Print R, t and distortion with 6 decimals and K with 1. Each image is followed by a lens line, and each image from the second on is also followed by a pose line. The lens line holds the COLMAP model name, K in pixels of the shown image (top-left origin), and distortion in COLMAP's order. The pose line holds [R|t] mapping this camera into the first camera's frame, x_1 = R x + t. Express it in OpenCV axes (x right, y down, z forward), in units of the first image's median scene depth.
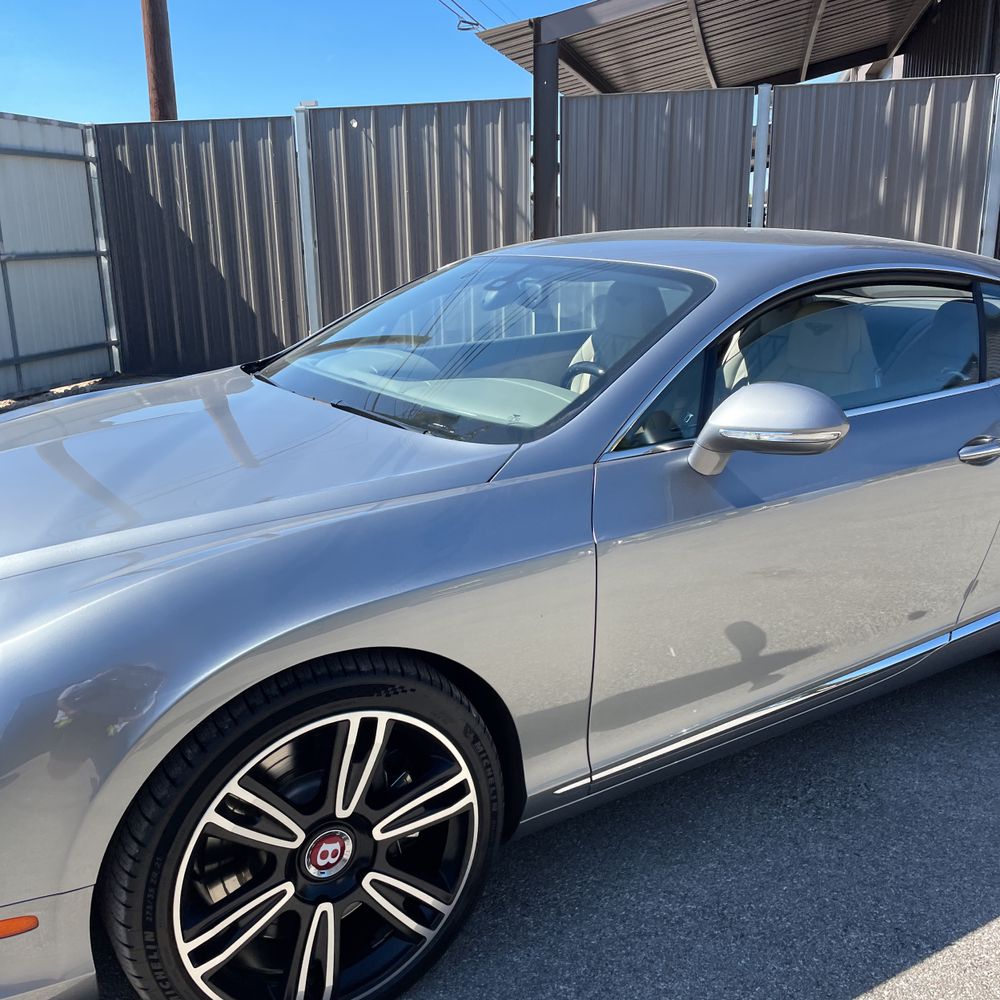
lens RADIAL K [[1003.0, 0, 501.2], [0, 1003.0, 490.0], [0, 0, 1]] dist [0.086392, -0.129814]
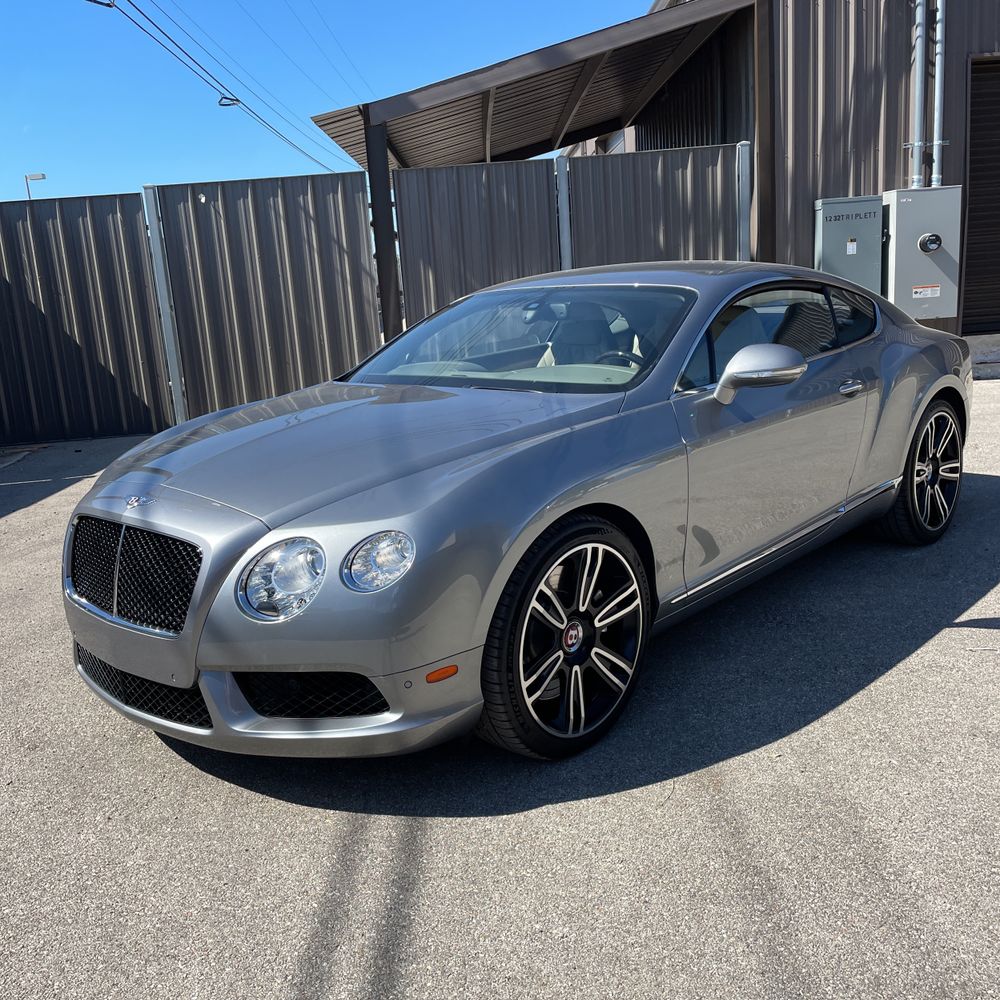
lens RADIAL K [[1003.0, 0, 501.2], [0, 1003.0, 490.0], [0, 0, 1]] dist [0.086392, -0.129814]
pose [[0.965409, -0.103038, 0.239519, -0.626718], [0.116384, 0.992307, -0.042220, 0.170114], [-0.233326, 0.068636, 0.969973, -0.557923]]
